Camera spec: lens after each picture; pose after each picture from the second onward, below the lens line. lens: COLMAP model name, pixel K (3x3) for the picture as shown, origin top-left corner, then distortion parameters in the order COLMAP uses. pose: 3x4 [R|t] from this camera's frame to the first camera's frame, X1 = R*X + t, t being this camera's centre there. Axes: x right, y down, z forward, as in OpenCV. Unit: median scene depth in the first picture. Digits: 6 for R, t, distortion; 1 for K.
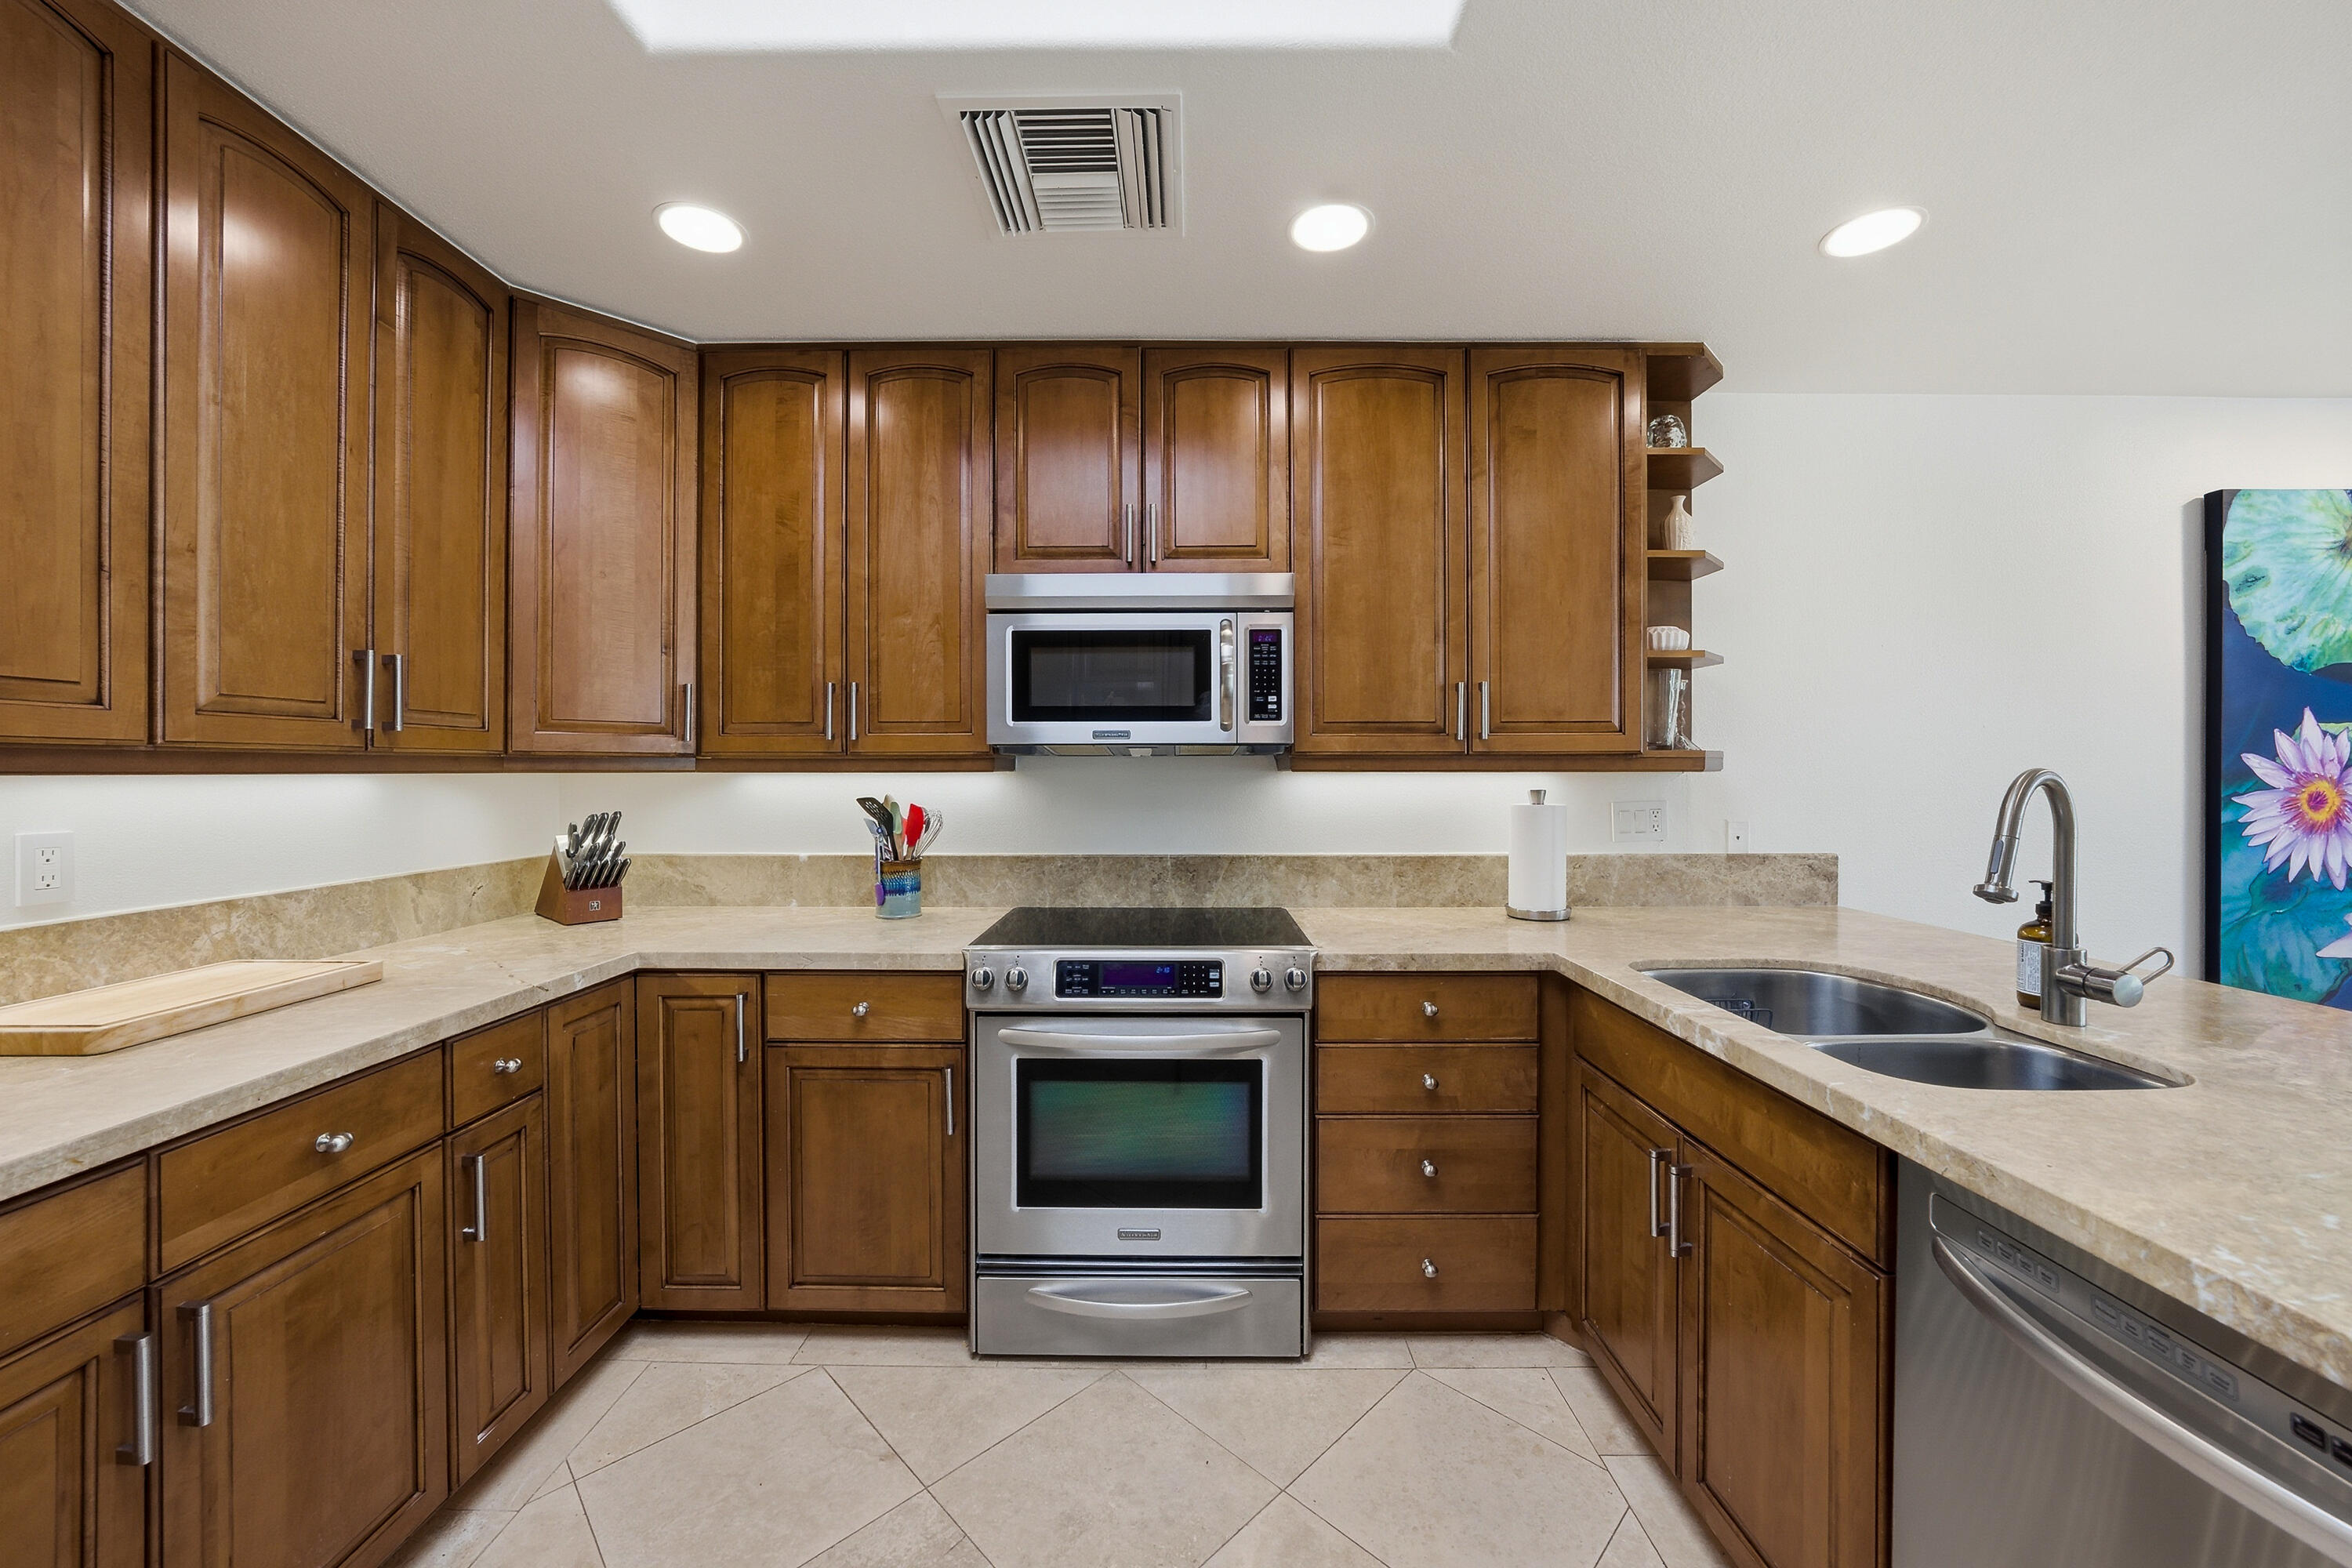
lens RADIAL K [[881.5, 0, 1183.7], [0, 881.5, 771.8], [0, 0, 1]] dist [-0.019599, 0.001982]
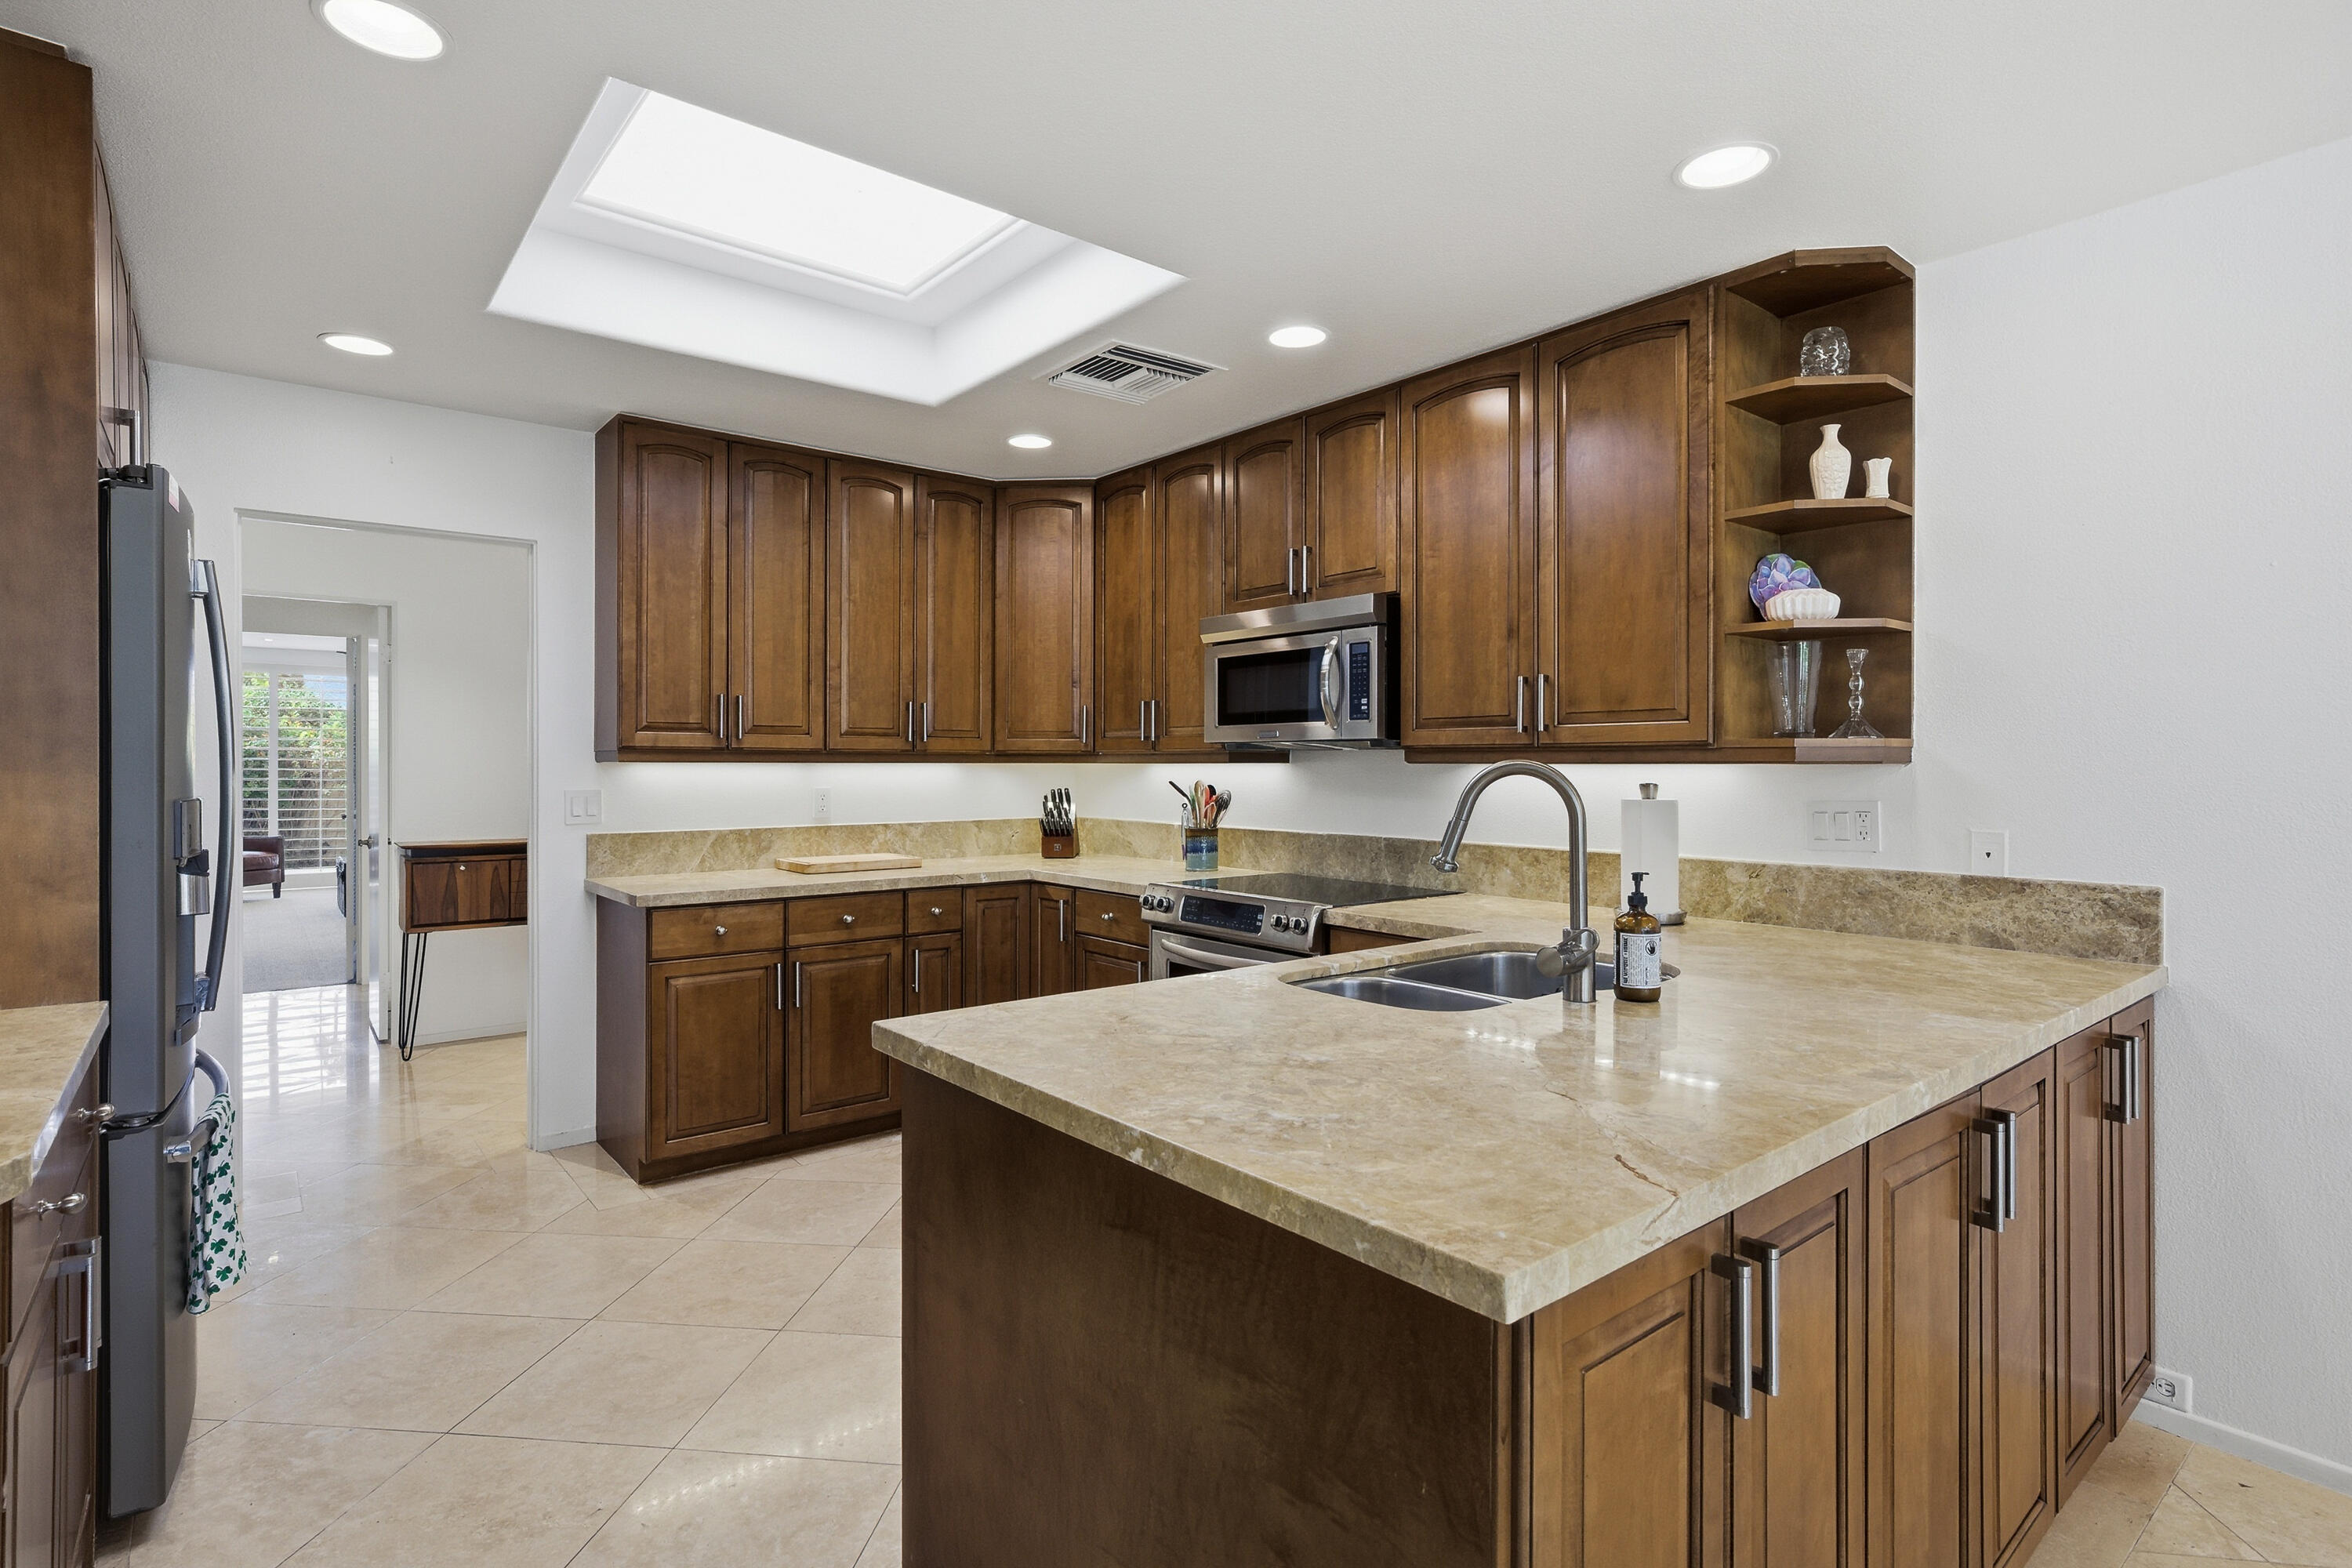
lens RADIAL K [[1174.6, 0, 1170.7], [0, 1174.6, 771.6], [0, 0, 1]] dist [-0.009450, 0.001146]
pose [[0.627179, 0.006938, -0.778844, 1.111945], [-0.004285, 0.999976, 0.005457, 0.003419], [0.778863, -0.000085, 0.627194, -0.173956]]
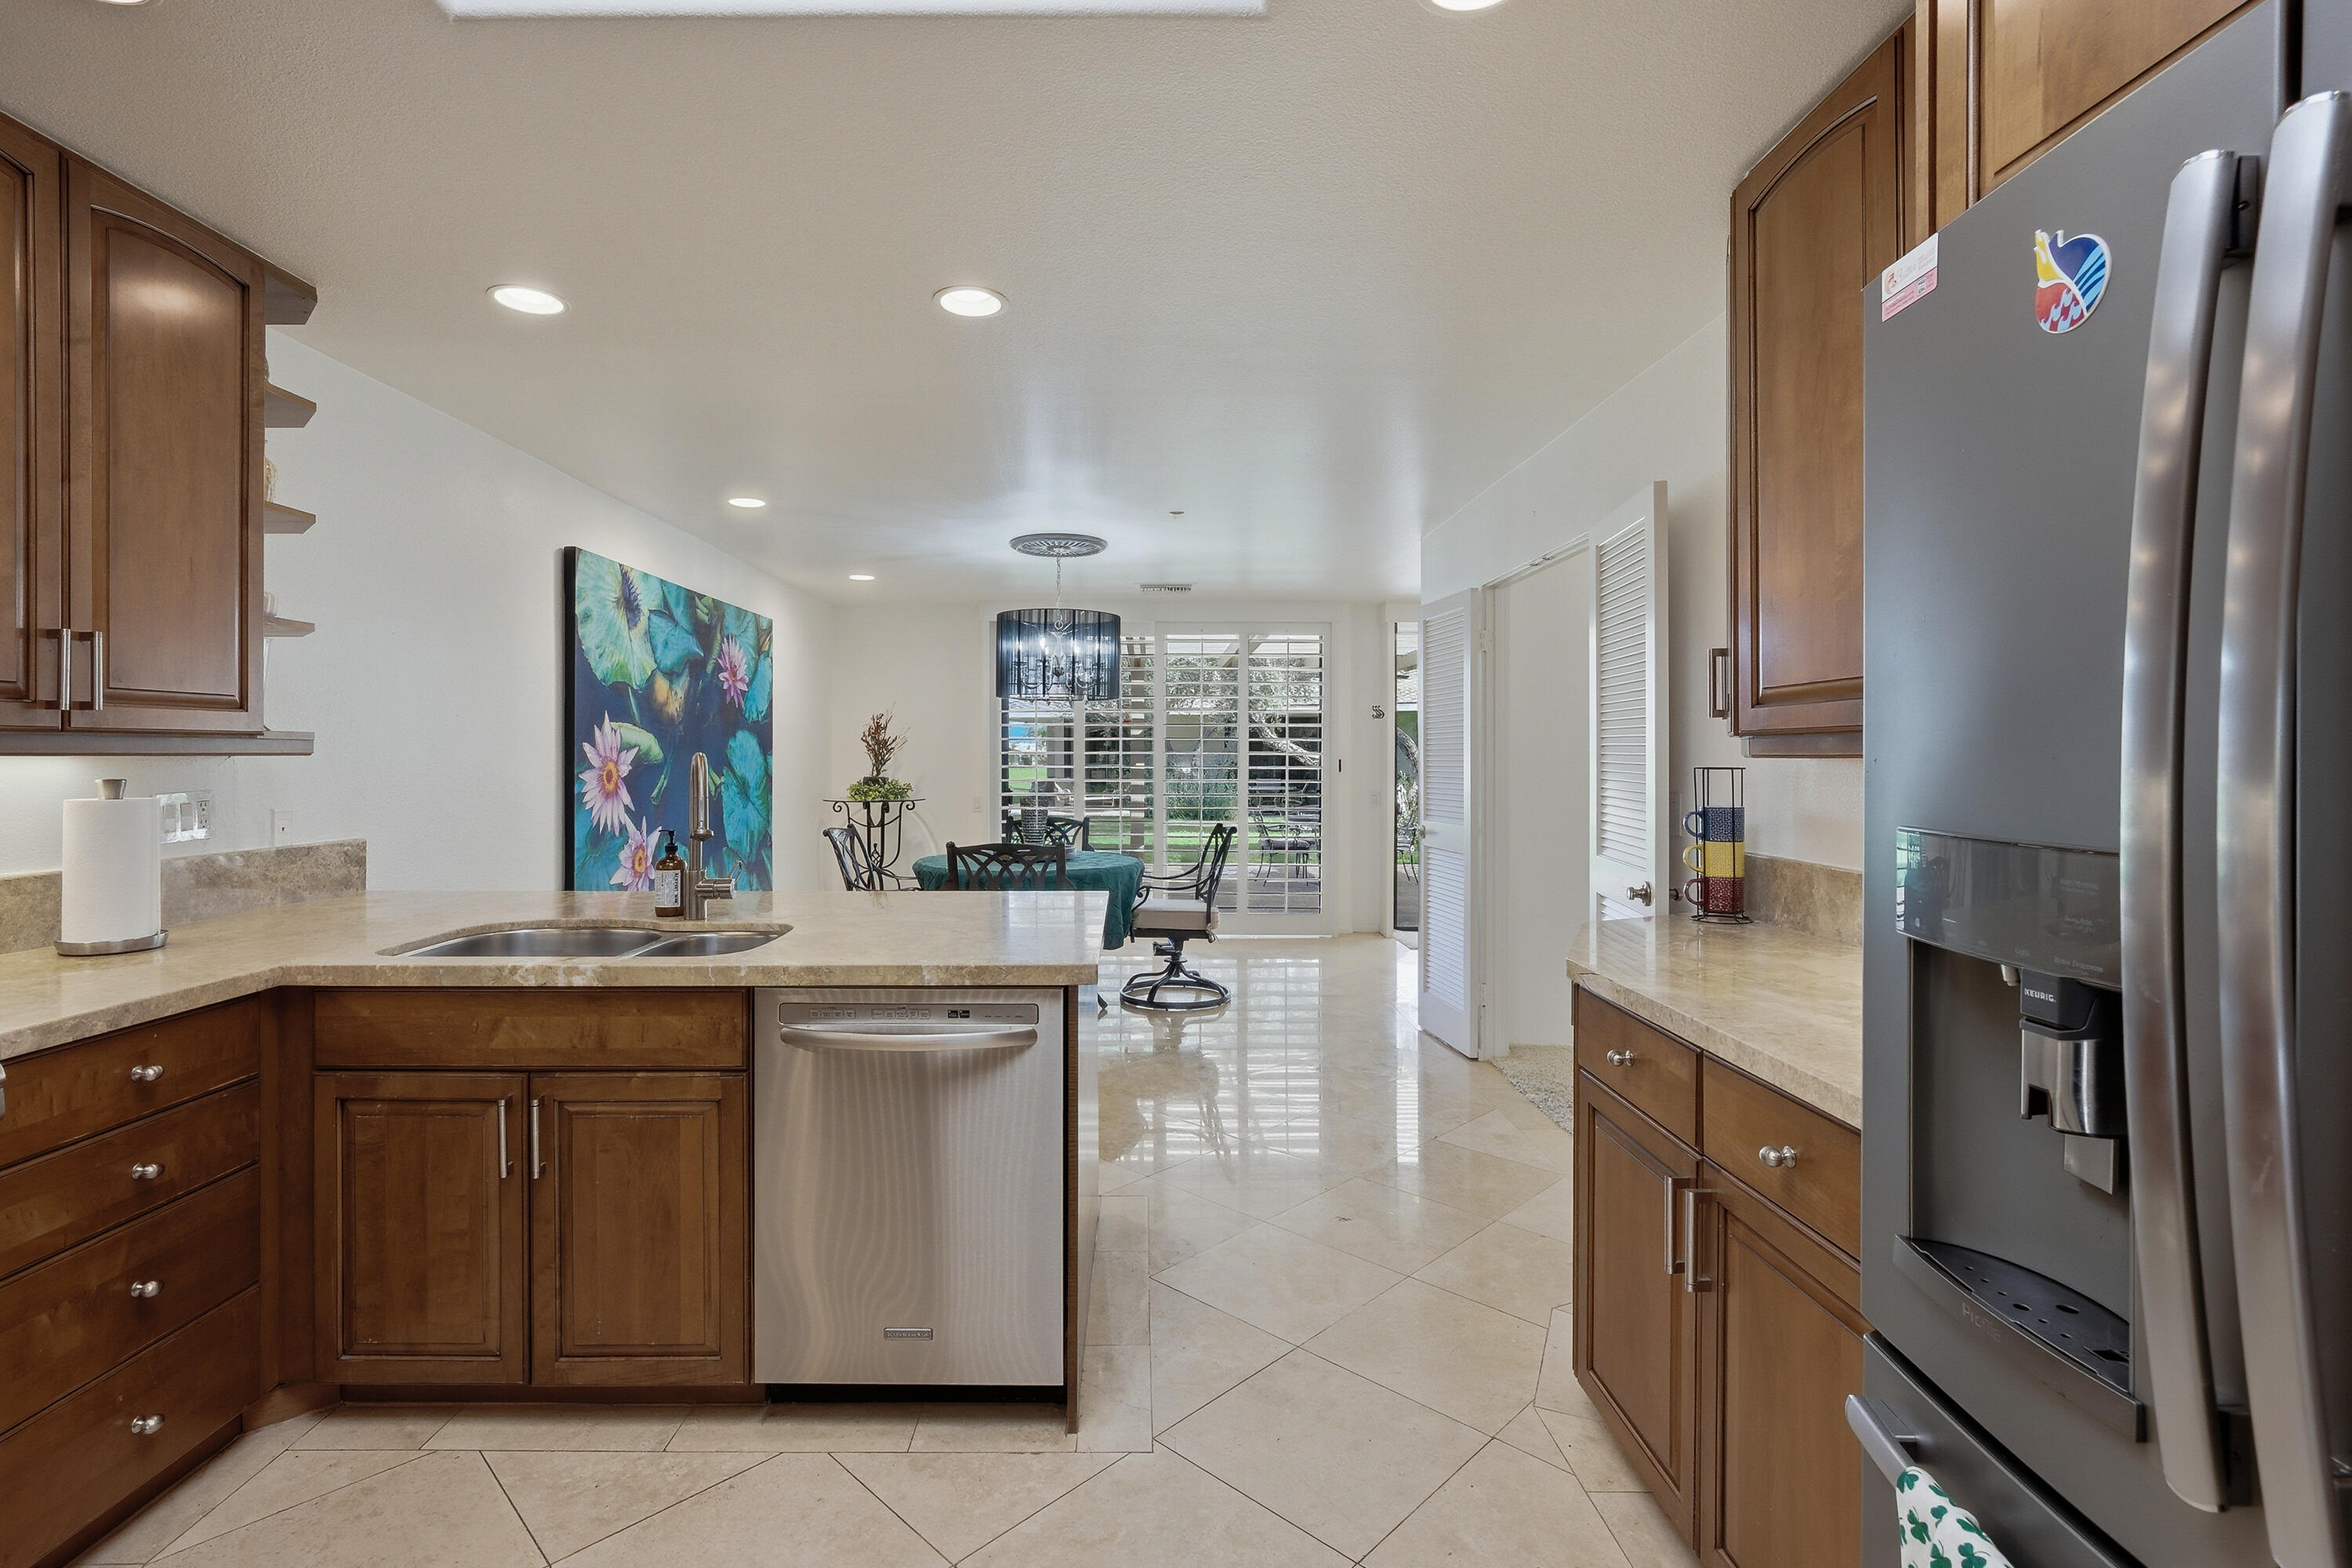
lens RADIAL K [[1000.0, 0, 1160.6], [0, 1000.0, 752.5], [0, 0, 1]] dist [0.001070, 0.000345]
pose [[-0.005454, 0.002789, 0.999981, -0.463370], [0.002638, 0.999993, -0.002774, 0.002052], [-0.999982, 0.002623, -0.005462, 0.114494]]
